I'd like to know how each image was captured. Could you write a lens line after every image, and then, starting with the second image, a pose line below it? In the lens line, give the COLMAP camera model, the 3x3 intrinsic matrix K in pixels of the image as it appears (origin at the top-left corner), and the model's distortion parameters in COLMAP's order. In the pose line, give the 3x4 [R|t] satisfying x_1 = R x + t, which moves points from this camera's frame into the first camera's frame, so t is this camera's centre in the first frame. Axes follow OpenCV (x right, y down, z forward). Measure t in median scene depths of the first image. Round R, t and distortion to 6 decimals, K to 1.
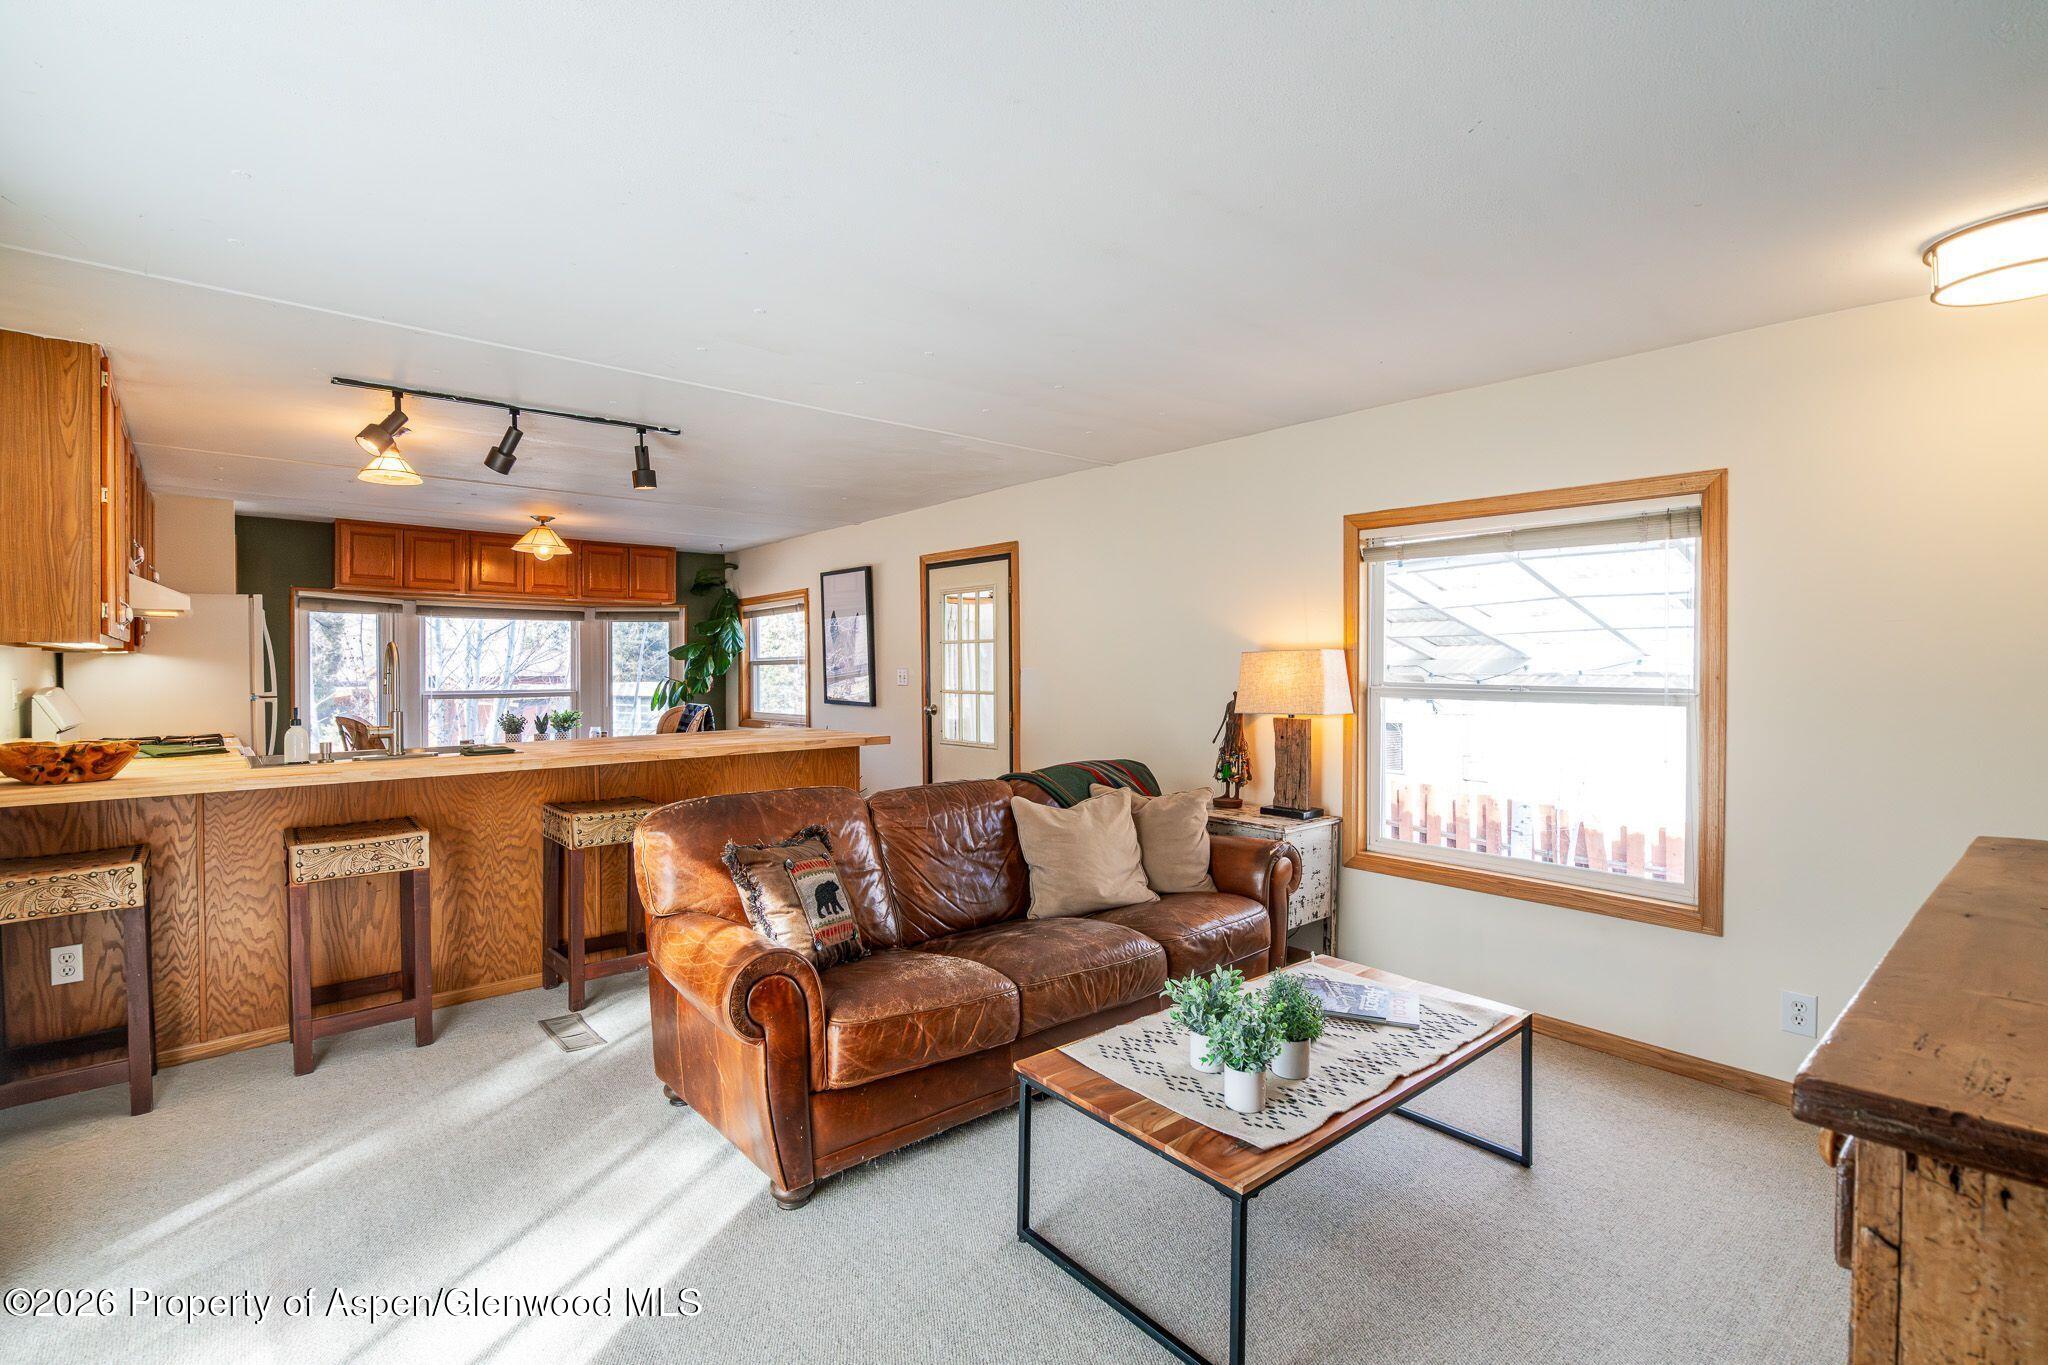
lens RADIAL K [[921.4, 0, 1024.0], [0, 921.4, 682.5], [0, 0, 1]] dist [0.000511, 0.000718]
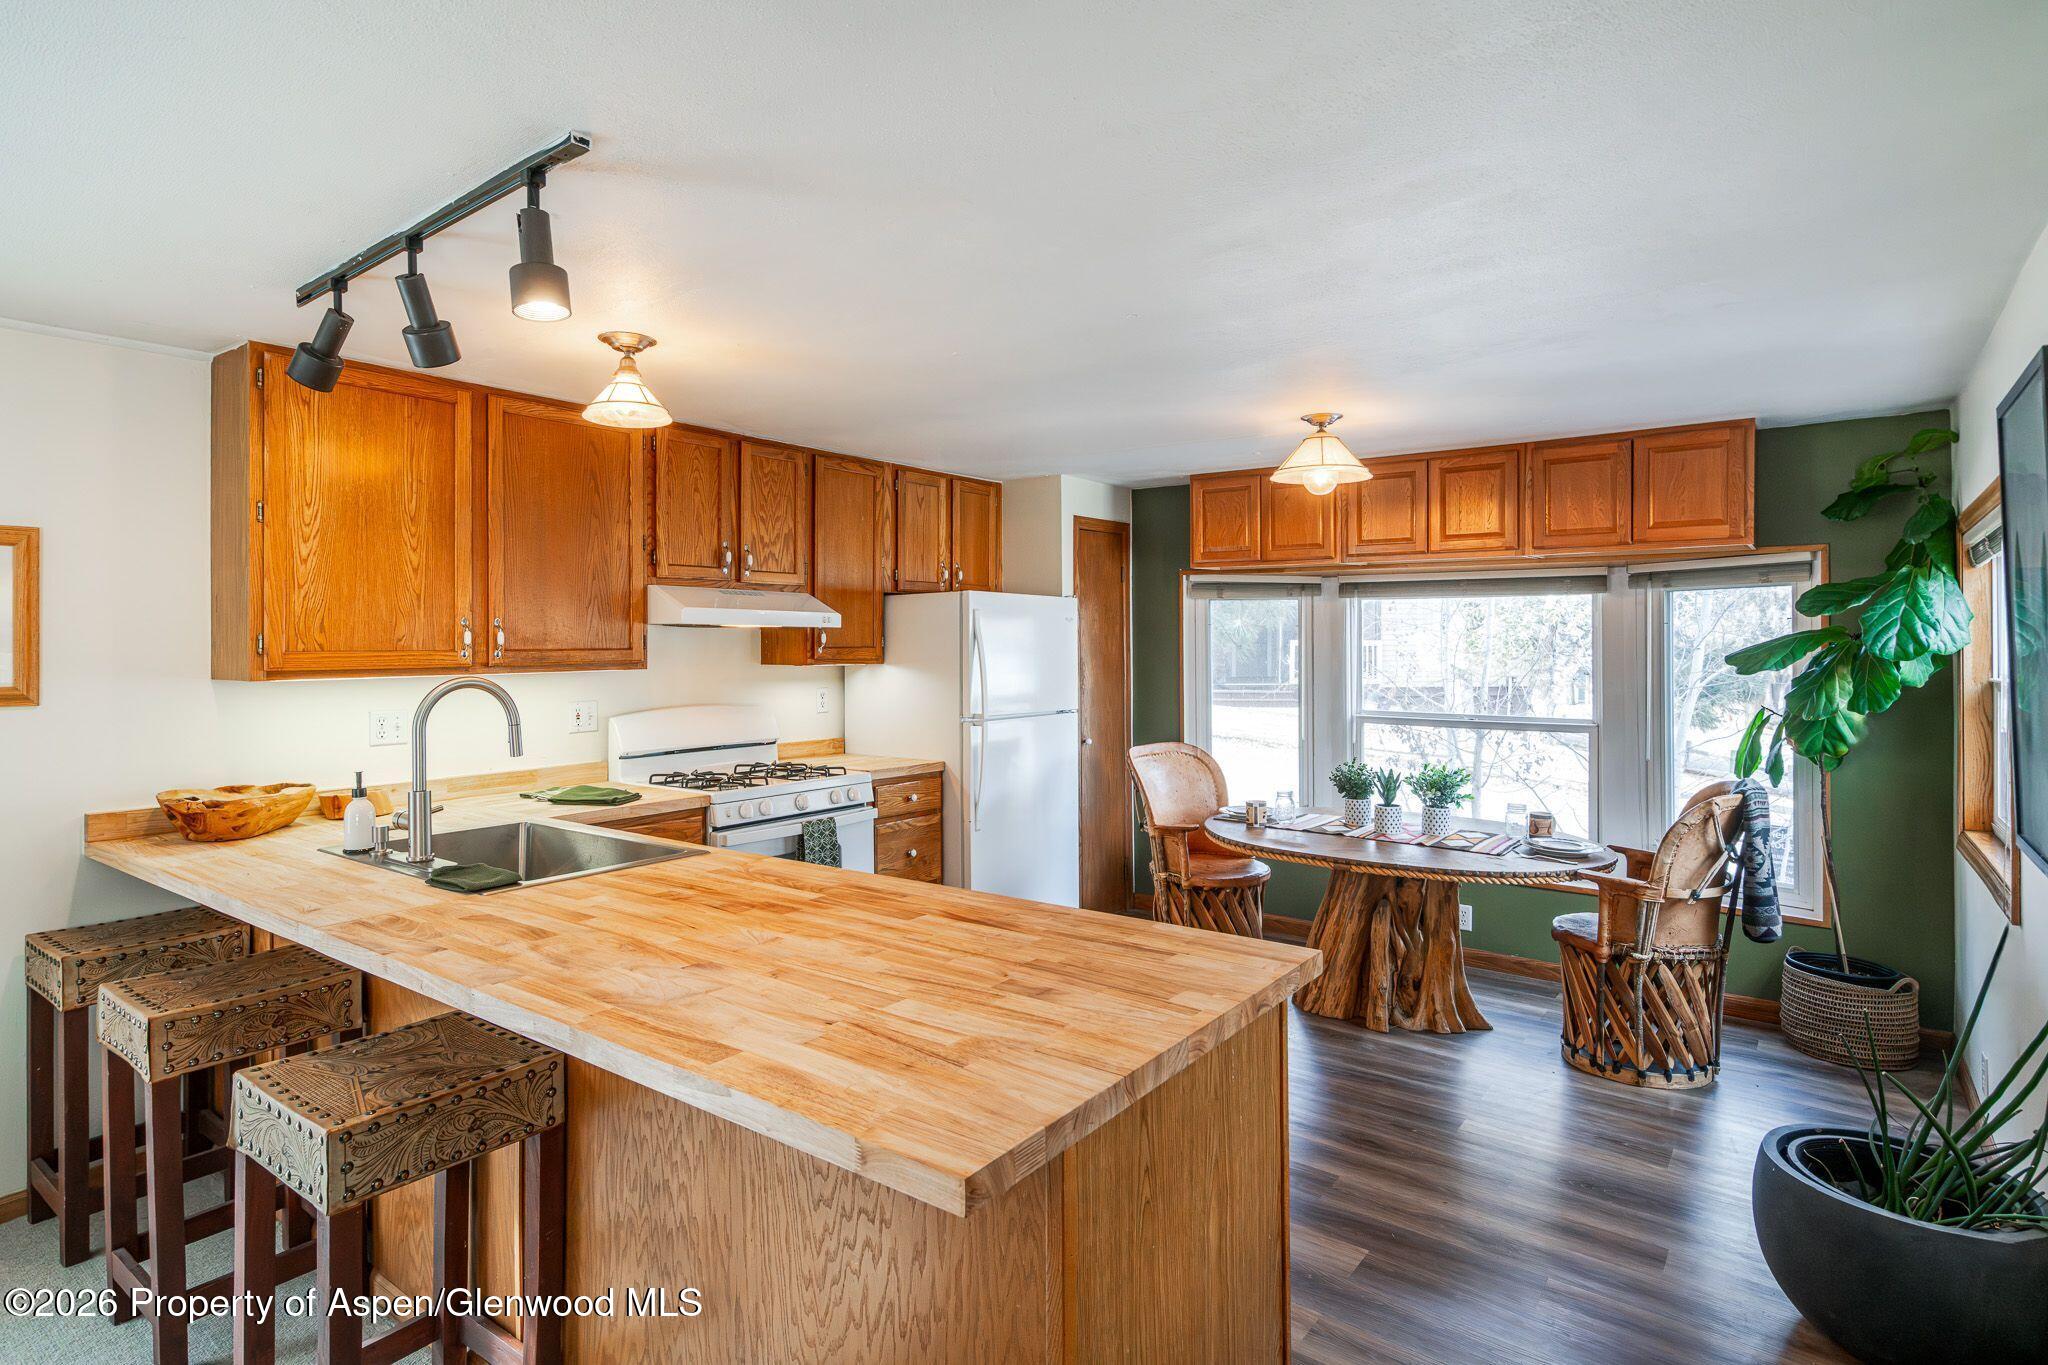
lens RADIAL K [[1081.5, 0, 970.0], [0, 1081.5, 635.9], [0, 0, 1]] dist [0.001321, 0.000401]
pose [[0.220468, -0.004727, -0.975383, 0.052617], [-0.017520, 0.999808, -0.008805, -0.034215], [0.975237, 0.019029, 0.220343, 0.572447]]
